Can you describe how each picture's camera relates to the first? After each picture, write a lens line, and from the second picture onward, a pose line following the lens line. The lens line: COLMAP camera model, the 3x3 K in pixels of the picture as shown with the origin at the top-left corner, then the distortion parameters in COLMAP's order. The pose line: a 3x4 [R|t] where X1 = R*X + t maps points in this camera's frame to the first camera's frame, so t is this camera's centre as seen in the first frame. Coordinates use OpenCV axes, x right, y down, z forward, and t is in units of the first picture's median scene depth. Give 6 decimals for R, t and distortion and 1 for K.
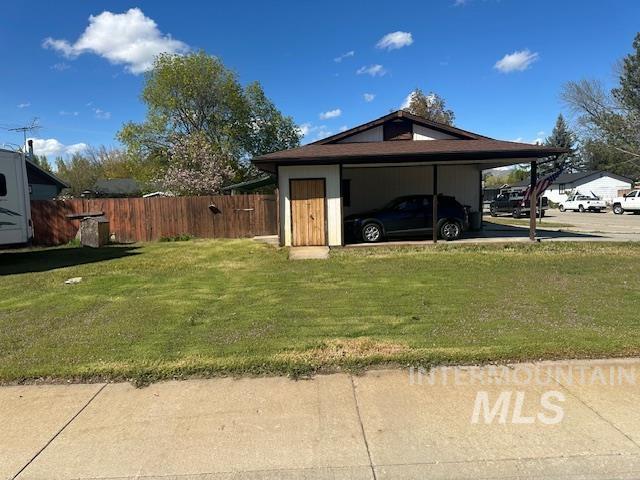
lens RADIAL K [[451.5, 0, 333.6], [0, 451.5, 266.0], [0, 0, 1]] dist [0.068605, -0.177292]
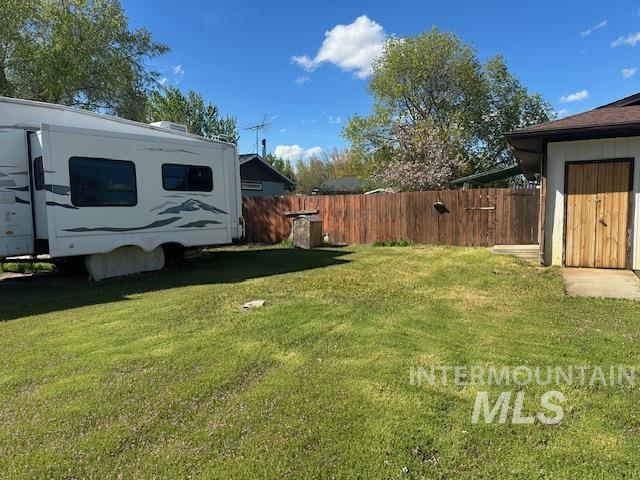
lens RADIAL K [[446.1, 0, 319.4], [0, 446.1, 250.0], [0, 0, 1]] dist [0.079809, -0.129296]
pose [[0.877499, 0.051658, -0.476788, -0.071559], [-0.064128, 0.997893, -0.009907, -0.030343], [0.475271, 0.039268, 0.878963, 0.214567]]
